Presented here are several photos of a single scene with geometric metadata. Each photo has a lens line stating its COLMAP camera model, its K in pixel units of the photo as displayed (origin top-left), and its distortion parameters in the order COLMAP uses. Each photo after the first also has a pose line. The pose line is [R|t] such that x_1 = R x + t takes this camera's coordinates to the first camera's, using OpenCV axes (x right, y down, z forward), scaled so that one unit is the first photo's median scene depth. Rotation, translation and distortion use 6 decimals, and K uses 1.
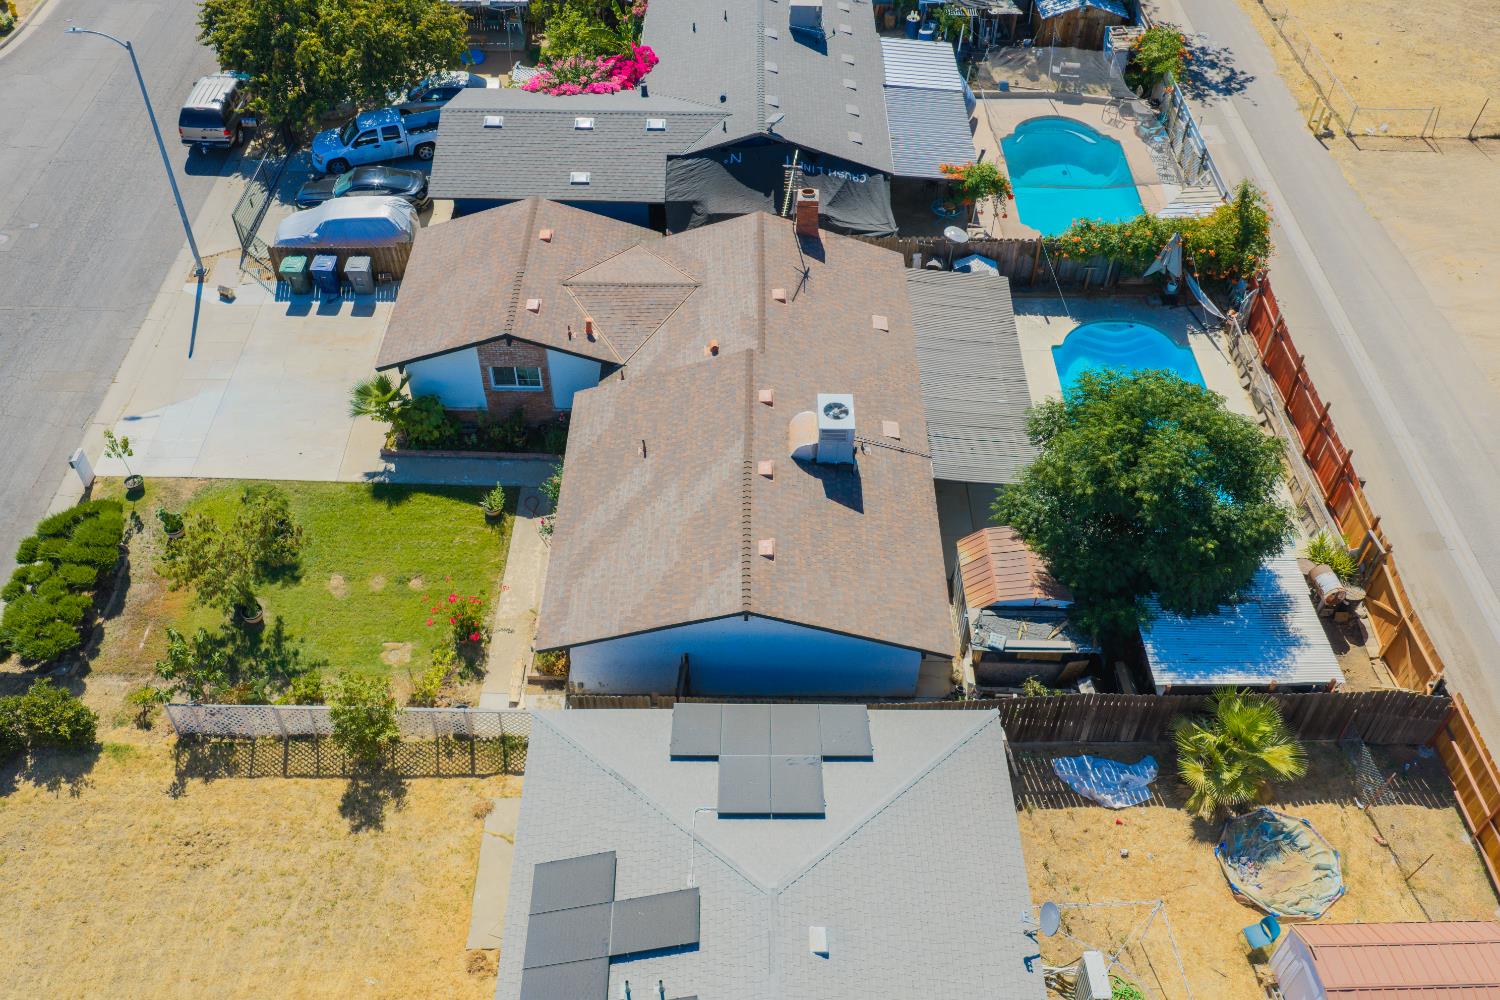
lens RADIAL K [[1275.8, 0, 750.0], [0, 1275.8, 500.0], [0, 0, 1]] dist [-0.012041, -0.000722]
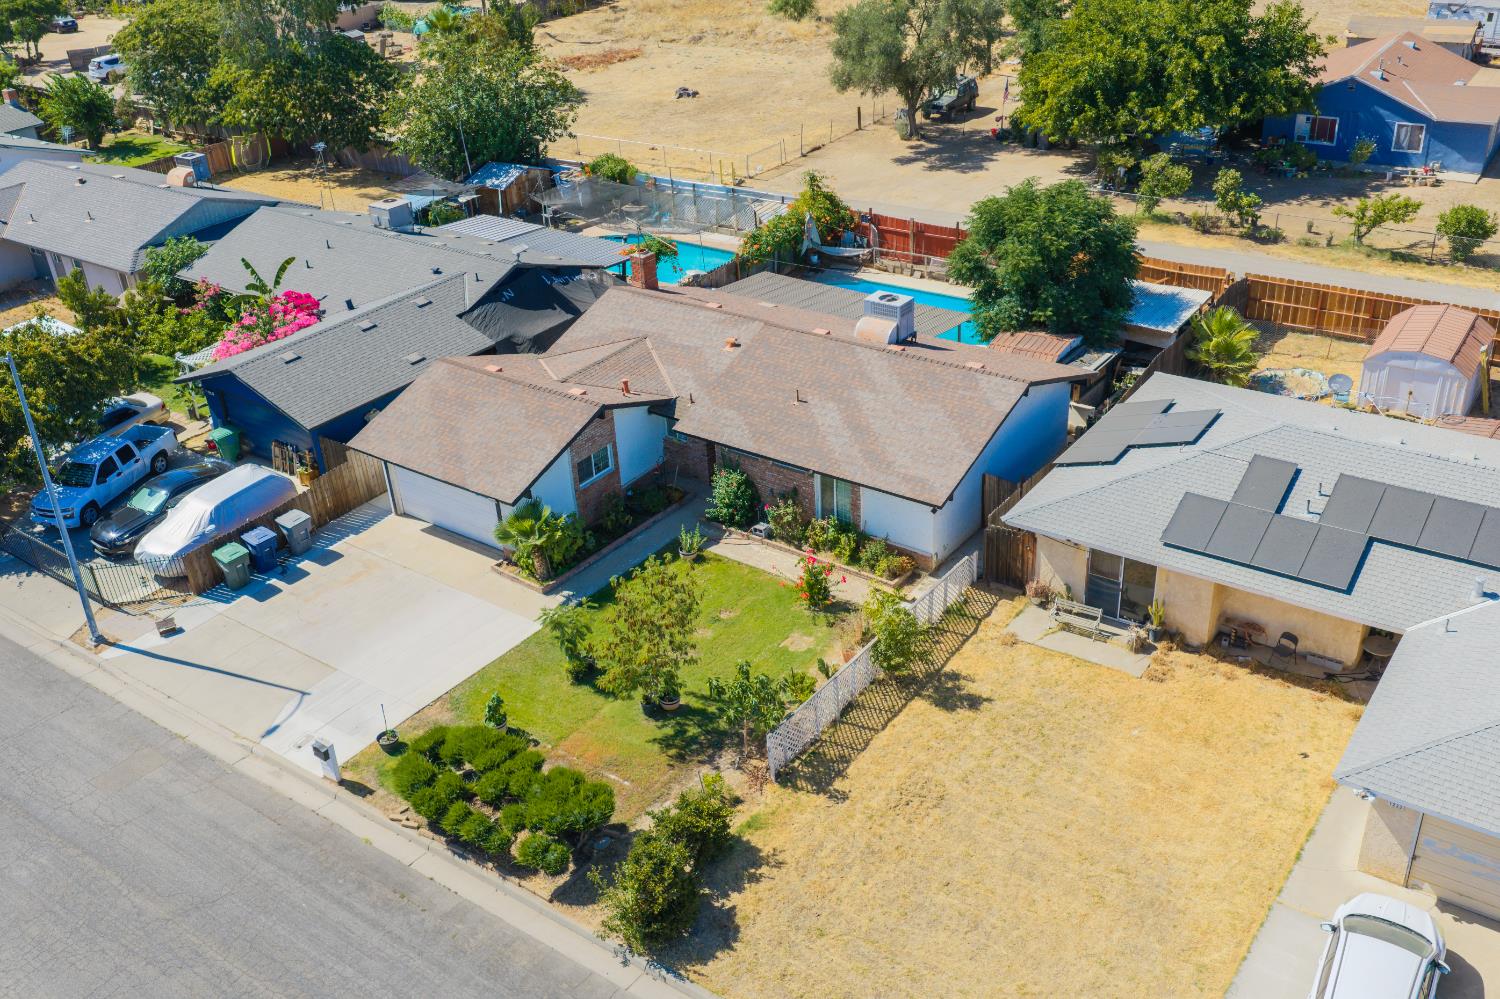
lens RADIAL K [[1385.2, 0, 750.0], [0, 1385.2, 499.5], [0, 0, 1]] dist [-0.029142, -0.001492]
pose [[0.585664, -0.427845, 0.688438, -0.926601], [0.625216, 0.778989, -0.047760, 0.056743], [-0.515851, 0.458394, 0.723721, 0.170398]]
